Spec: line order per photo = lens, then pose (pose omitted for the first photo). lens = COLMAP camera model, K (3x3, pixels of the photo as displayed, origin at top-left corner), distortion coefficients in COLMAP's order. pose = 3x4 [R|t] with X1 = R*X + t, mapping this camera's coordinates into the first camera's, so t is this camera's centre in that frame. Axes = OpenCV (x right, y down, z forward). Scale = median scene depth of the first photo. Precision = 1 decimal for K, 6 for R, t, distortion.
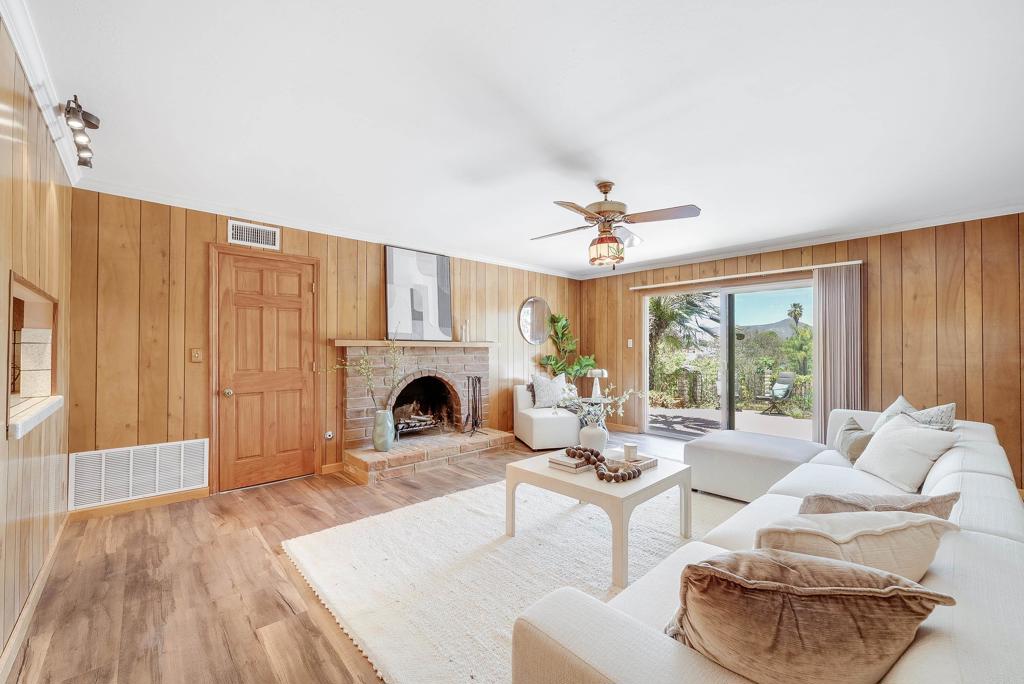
lens RADIAL K [[404.4, 0, 507.2], [0, 404.4, 345.5], [0, 0, 1]] dist [-0.000505, 0.000342]
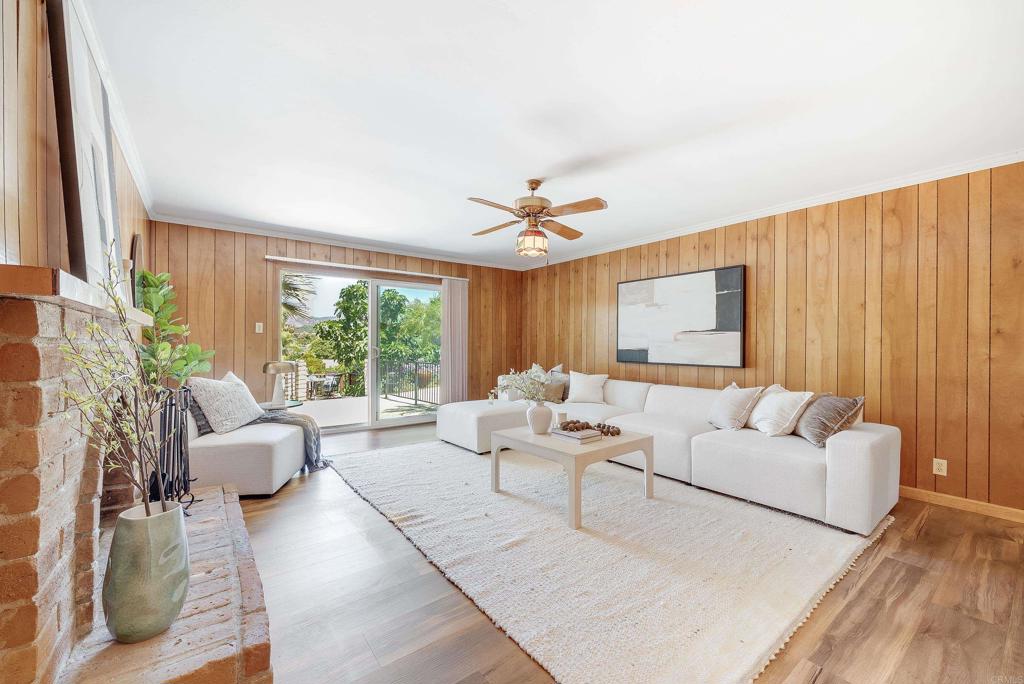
lens RADIAL K [[404.4, 0, 506.0], [0, 404.4, 342.3], [0, 0, 1]] dist [-0.000505, 0.000342]
pose [[0.102815, -0.001221, 0.994700, -0.569302], [-0.012993, 0.999912, 0.002570, 0.019809], [-0.994616, -0.013189, 0.102790, 0.642882]]
